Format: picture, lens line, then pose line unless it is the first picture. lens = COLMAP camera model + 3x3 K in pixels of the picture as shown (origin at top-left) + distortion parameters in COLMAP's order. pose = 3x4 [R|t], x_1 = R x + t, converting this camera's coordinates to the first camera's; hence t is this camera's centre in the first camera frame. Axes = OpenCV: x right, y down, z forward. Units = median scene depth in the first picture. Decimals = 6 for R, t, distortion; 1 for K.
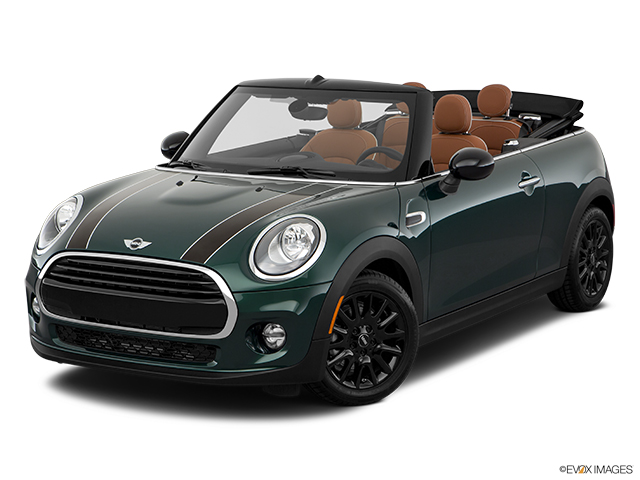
lens RADIAL K [[1370.6, 0, 319.5], [0, 1370.6, 244.8], [0, 0, 1]] dist [0.390505, 0.000000]
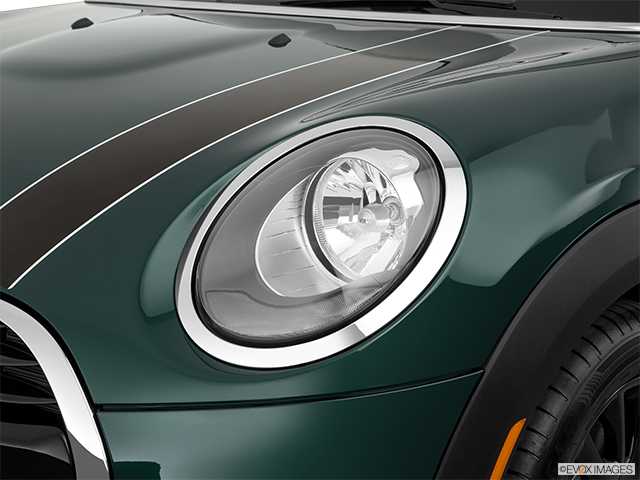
lens RADIAL K [[1360.5, 0, 321.4], [0, 1360.5, 238.2], [0, 0, 1]] dist [0.379085, 0.000000]
pose [[0.990253, 0.036794, -0.134331, 0.012840], [-0.028734, 0.997696, 0.061459, -0.013982], [0.136283, -0.057000, 0.989029, 0.694058]]
